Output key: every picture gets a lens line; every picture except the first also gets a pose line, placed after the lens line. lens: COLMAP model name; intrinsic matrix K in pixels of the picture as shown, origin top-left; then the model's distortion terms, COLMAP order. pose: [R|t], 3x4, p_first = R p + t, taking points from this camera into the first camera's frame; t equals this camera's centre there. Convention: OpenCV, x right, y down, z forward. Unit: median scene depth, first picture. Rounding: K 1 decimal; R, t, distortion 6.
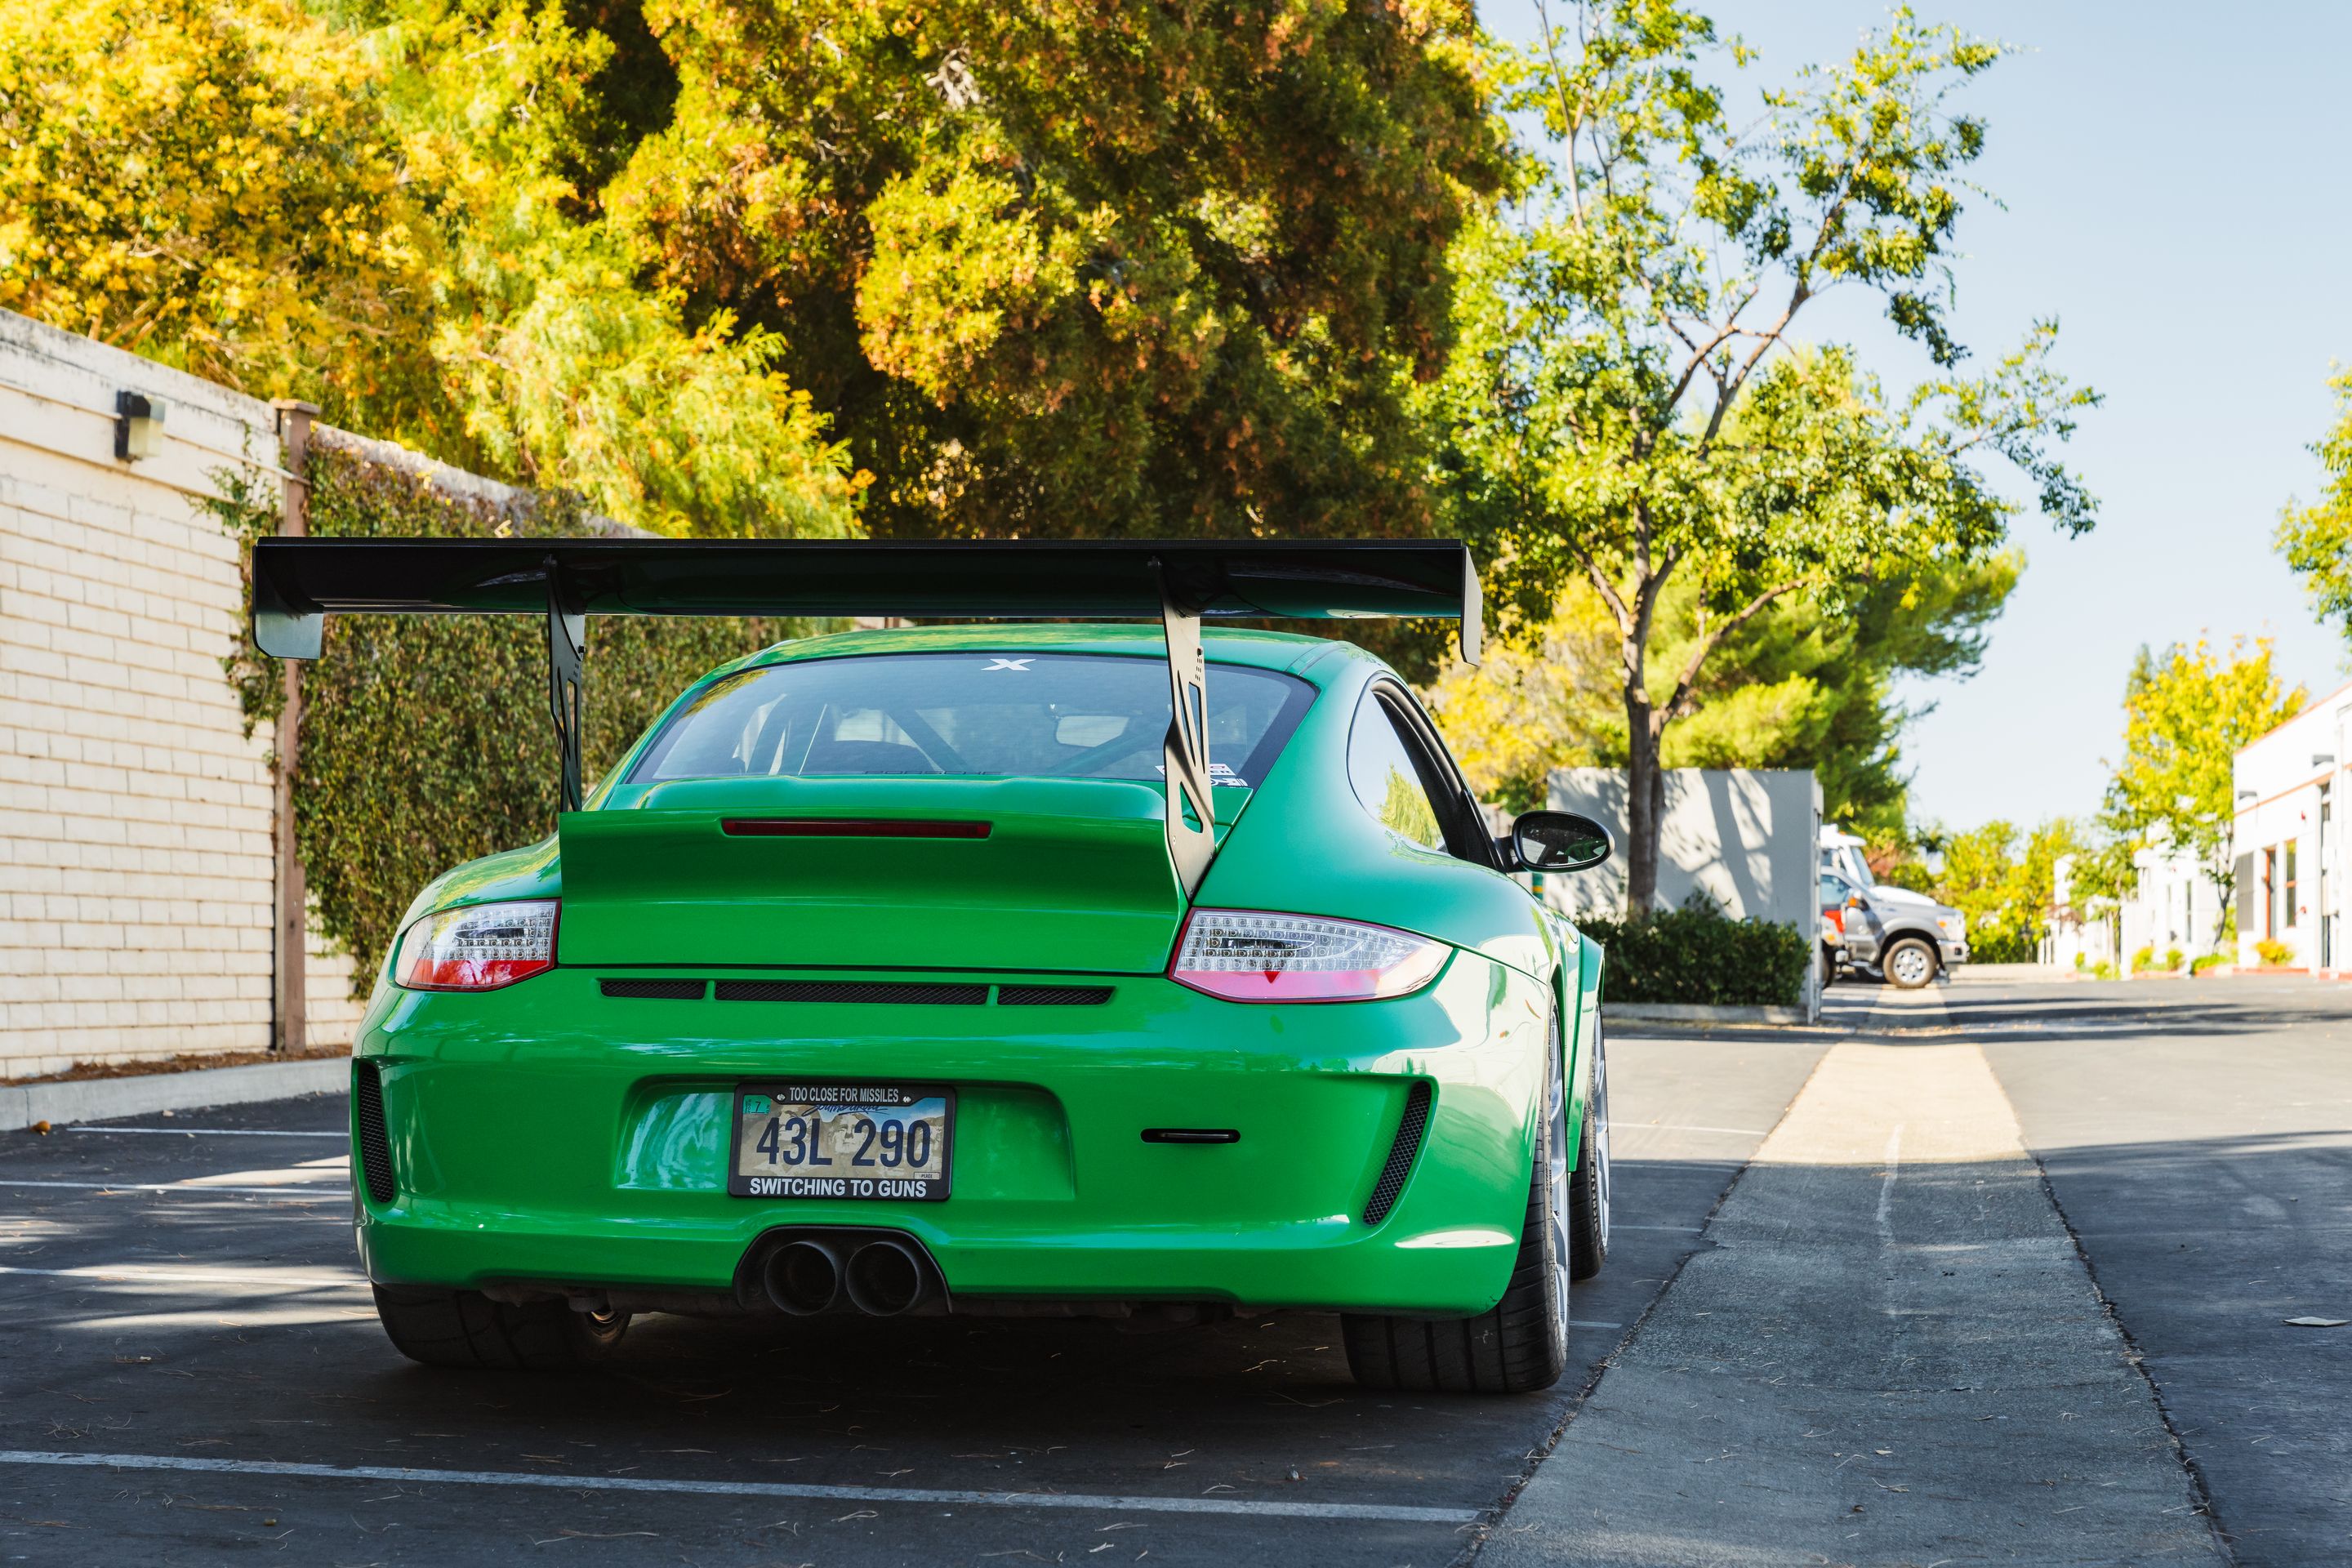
lens RADIAL K [[4257.4, 0, 1159.0], [0, 4257.4, 795.4], [0, 0, 1]] dist [0.024287, 0.000000]
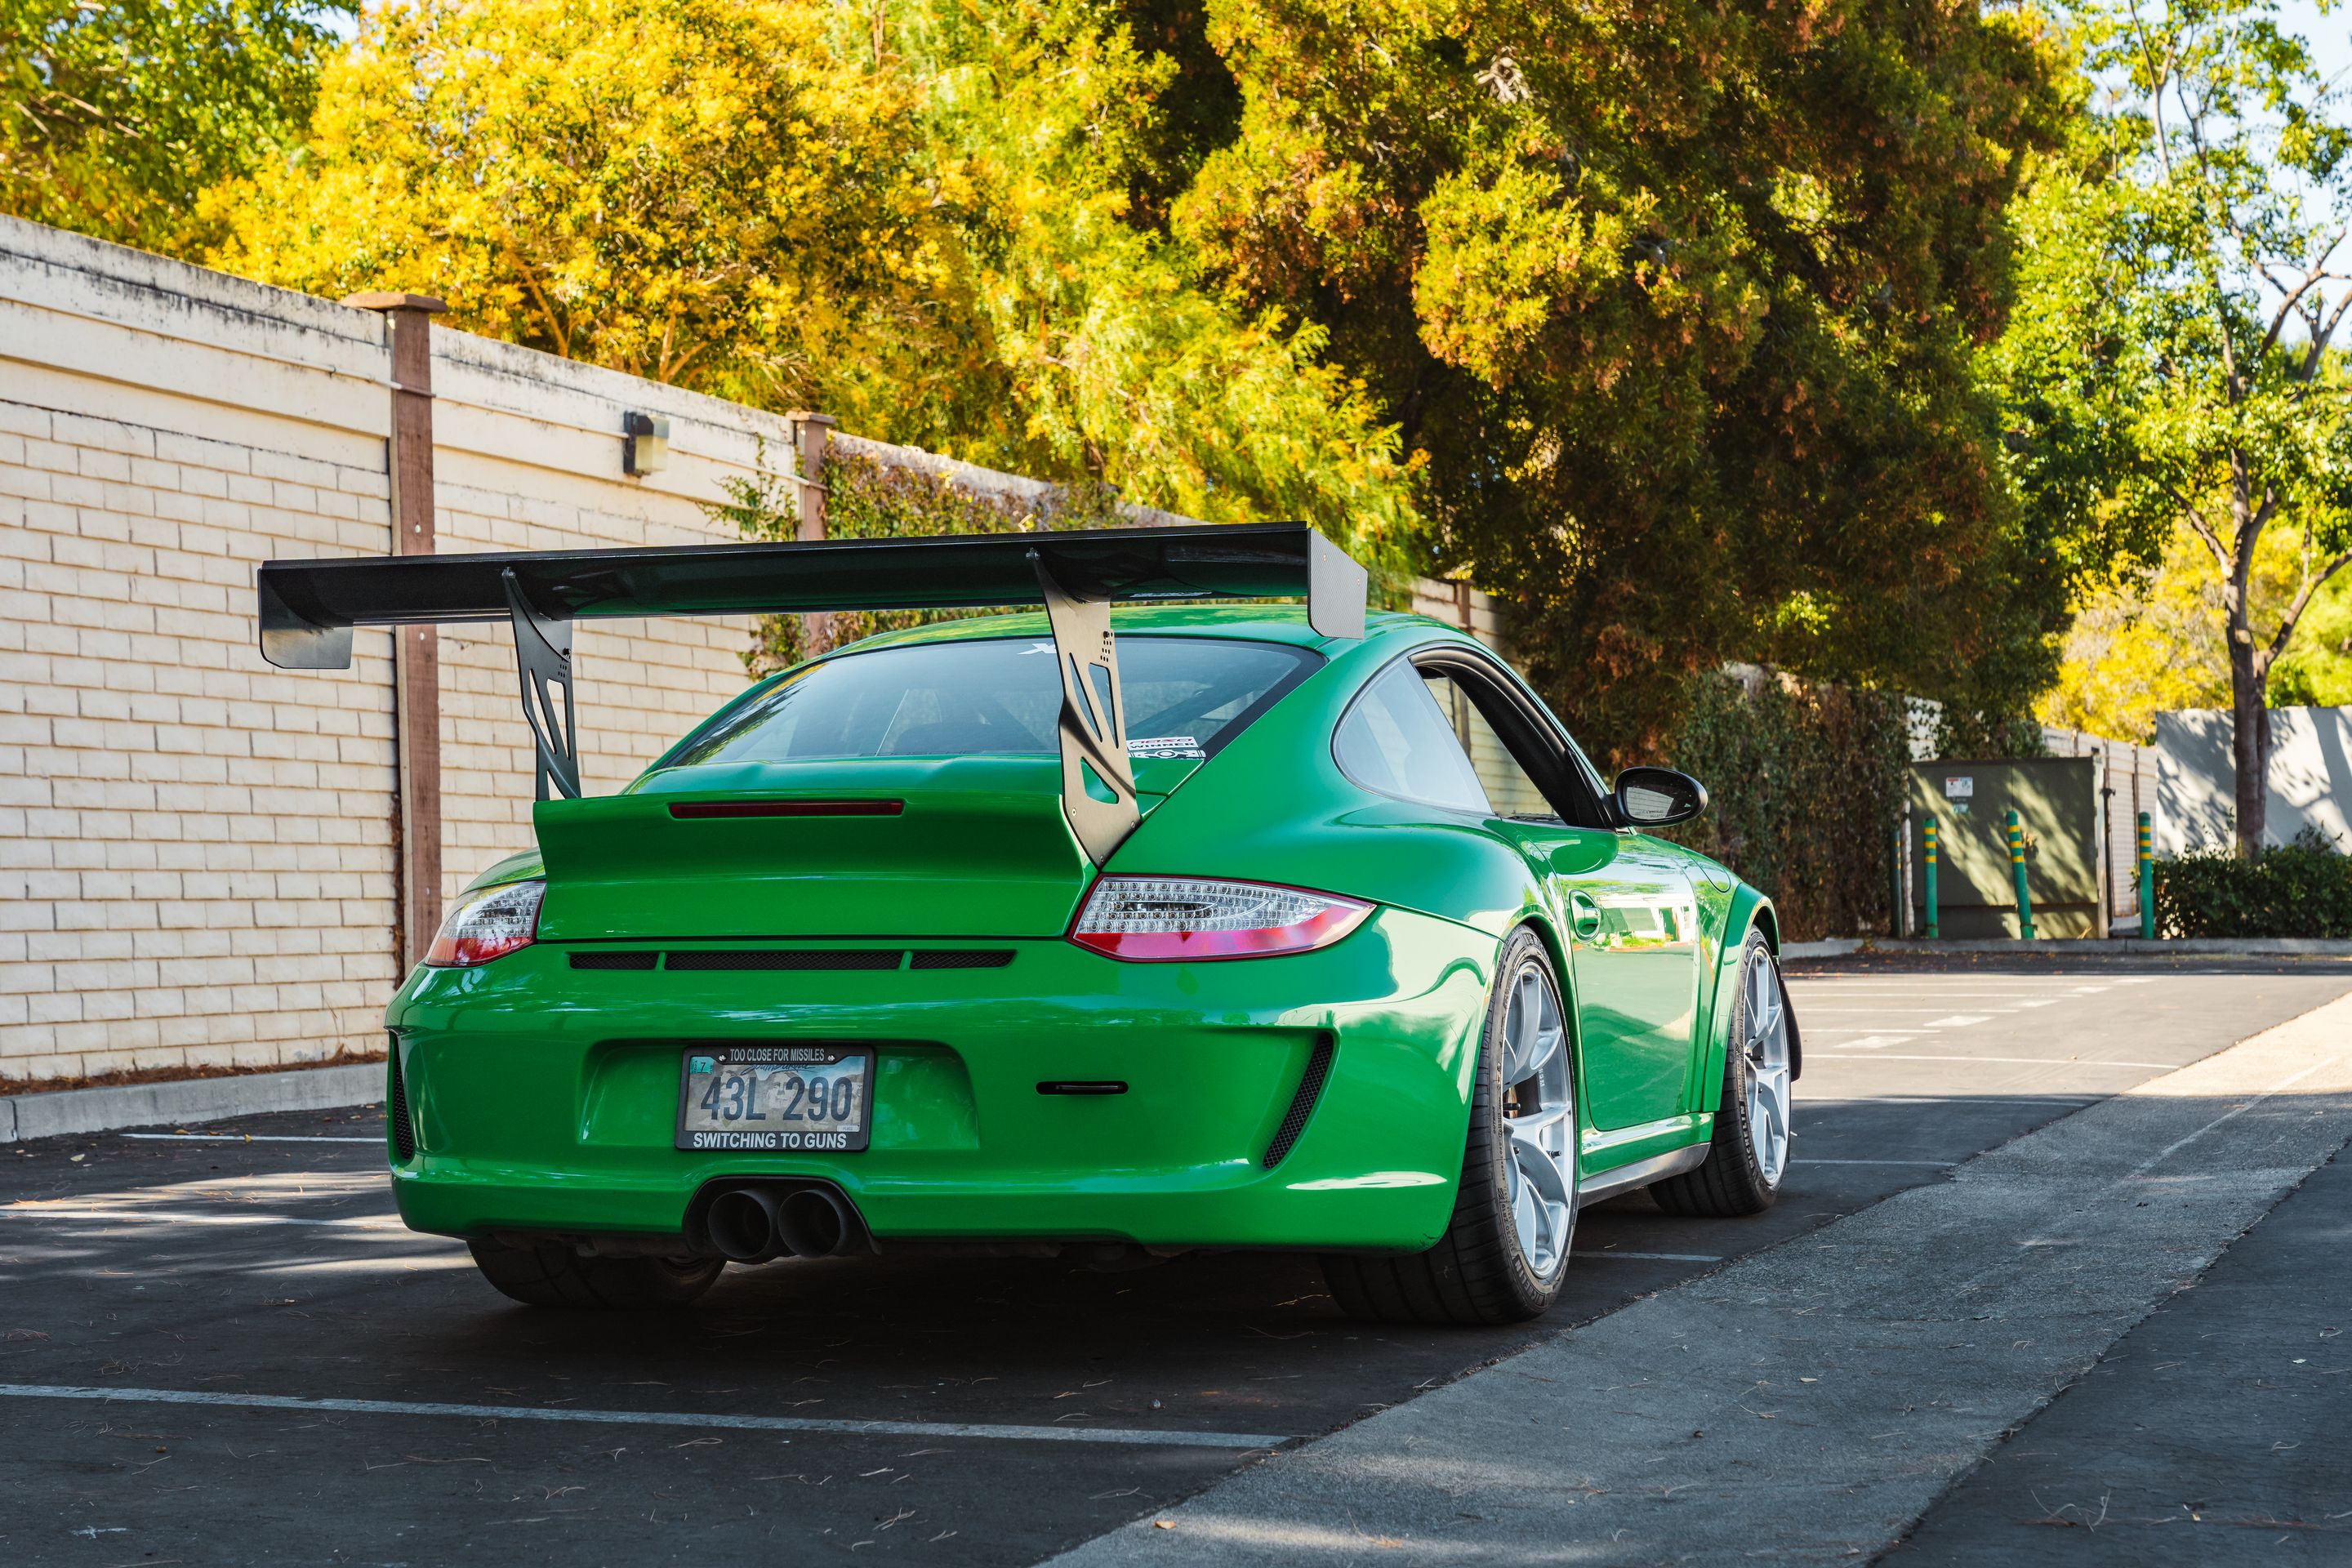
lens RADIAL K [[4047.6, 0, 1142.0], [0, 4047.6, 689.9], [0, 0, 1]] dist [0.028874, 0.000000]
pose [[0.984786, -0.032697, -0.170665, 0.035104], [0.029903, 0.999374, -0.018920, -0.000089], [0.171177, 0.013528, 0.985147, -0.000751]]
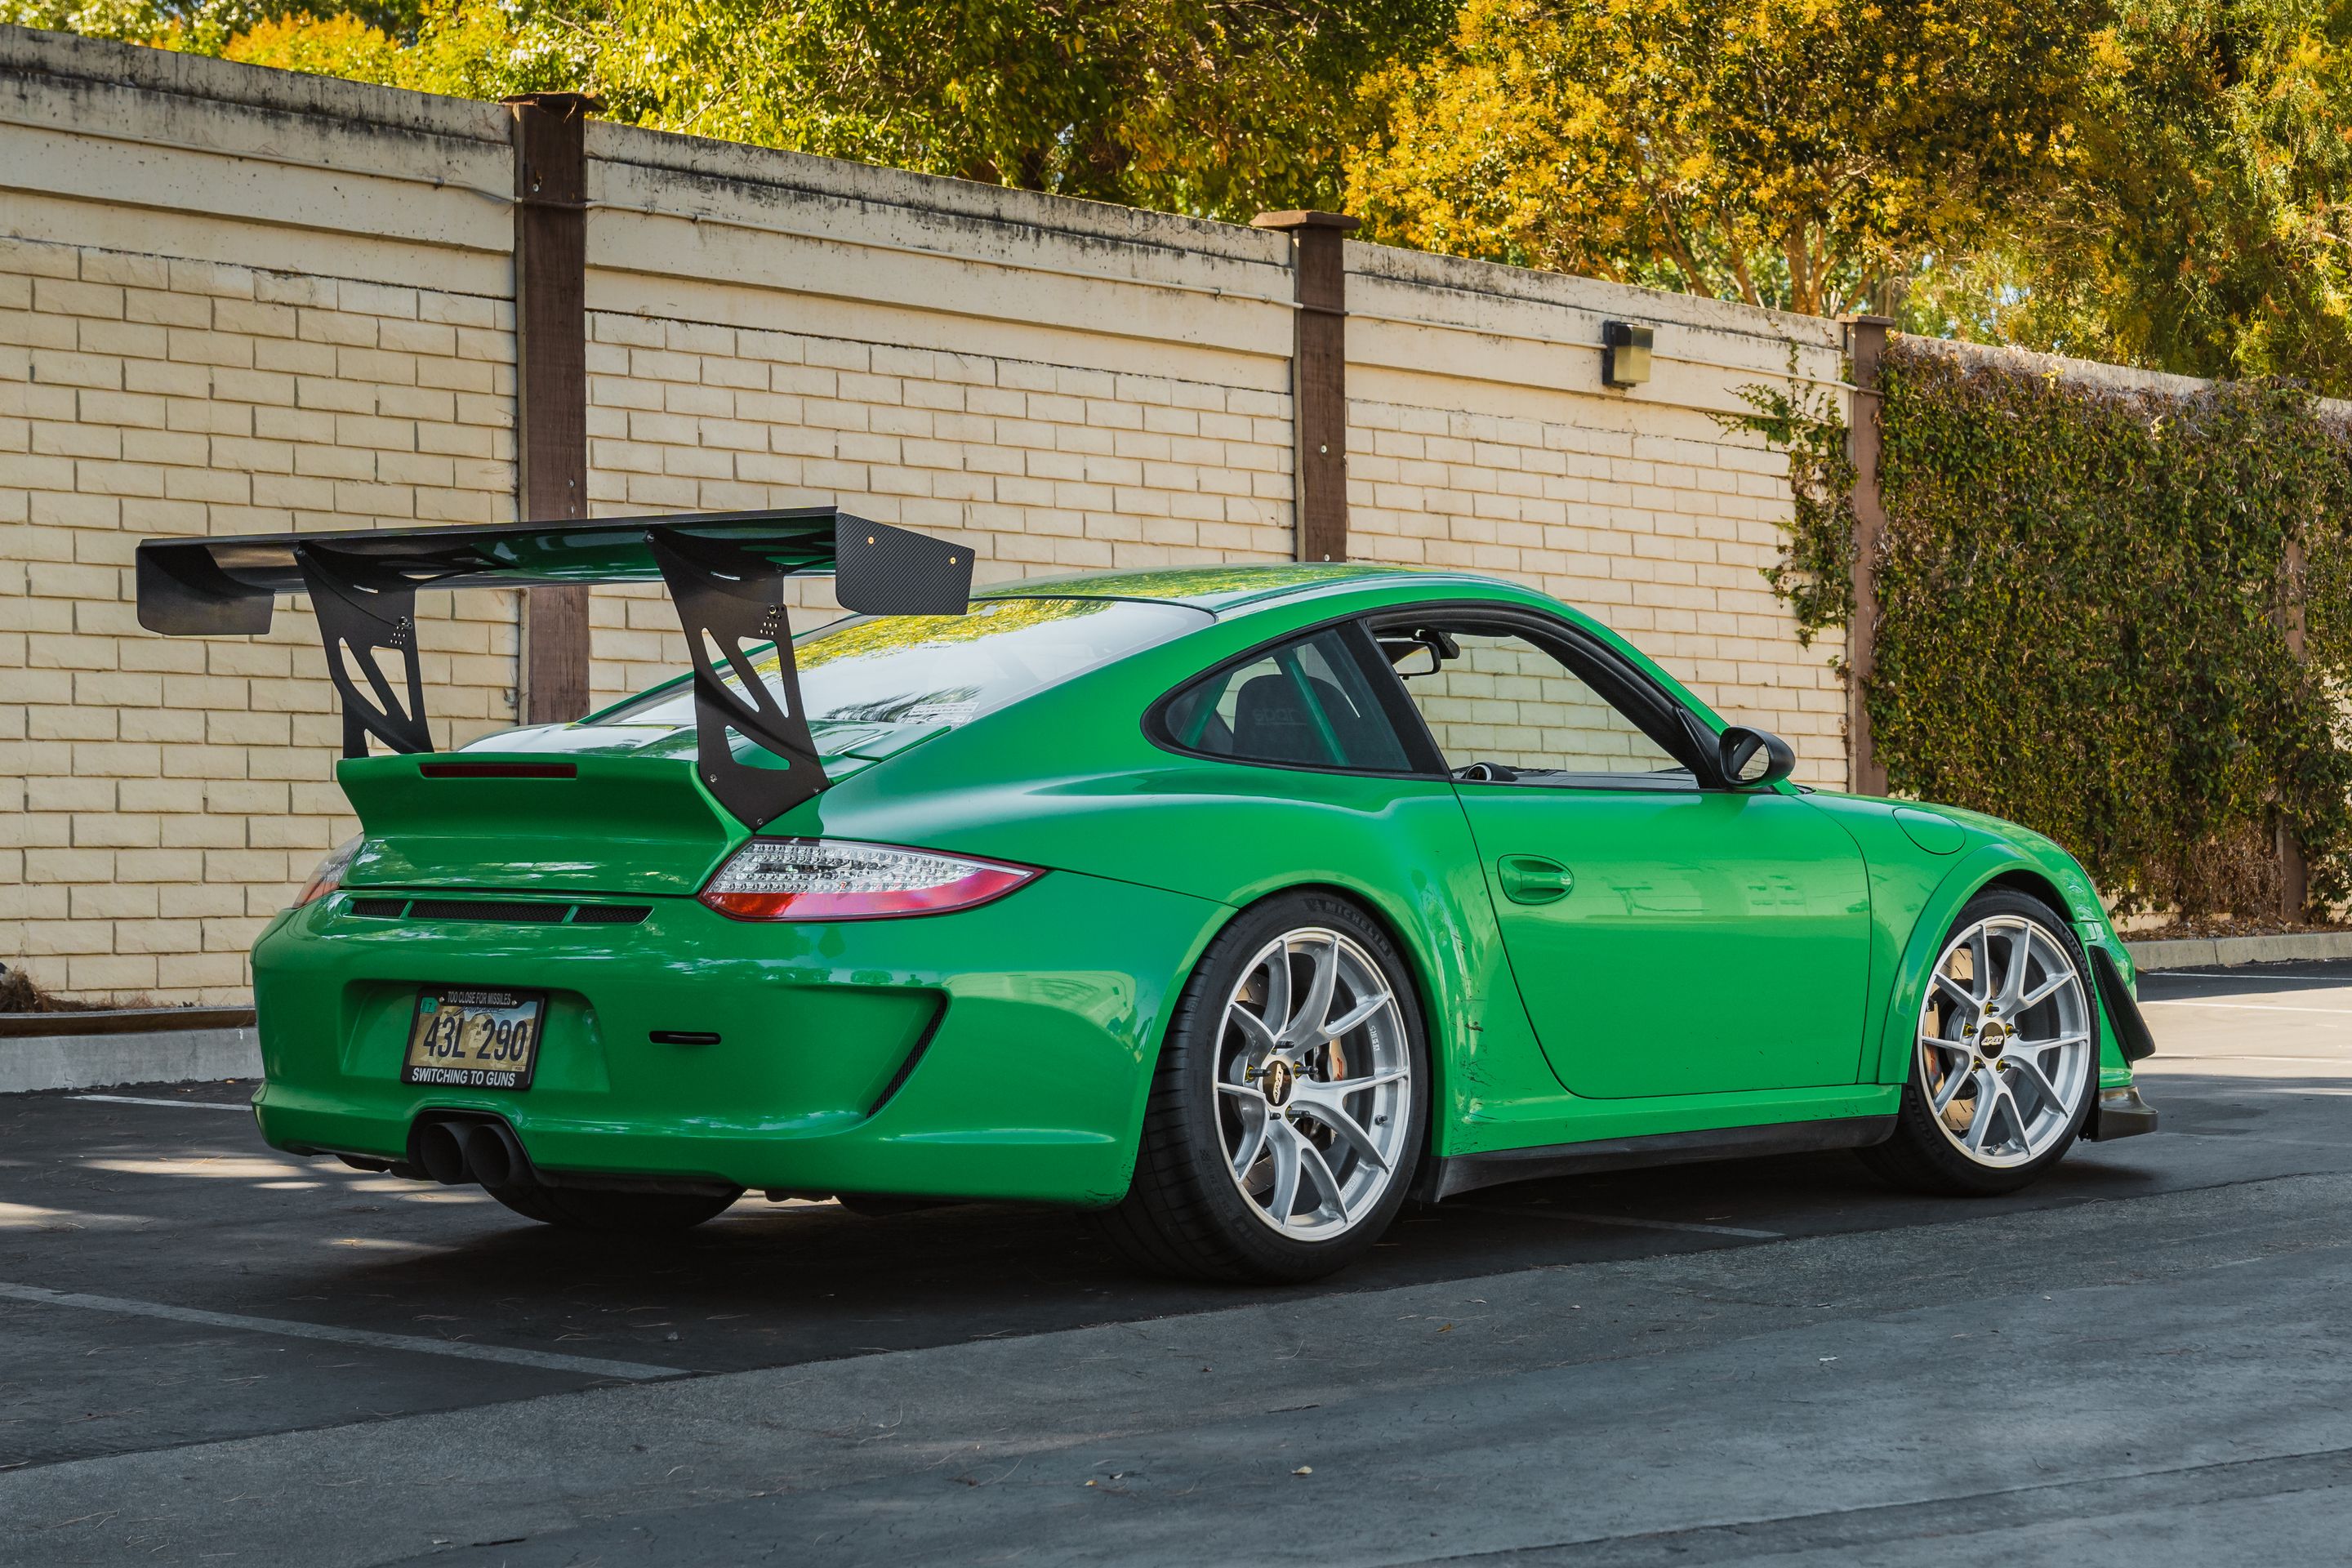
lens RADIAL K [[4257.4, 0, 1137.8], [0, 4257.4, 815.8], [0, 0, 1]] dist [0.024287, 0.000000]
pose [[0.872839, -0.006175, -0.487970, 0.116857], [0.021007, 0.999469, 0.024927, -0.000944], [0.487557, -0.032008, 0.872504, 0.011825]]
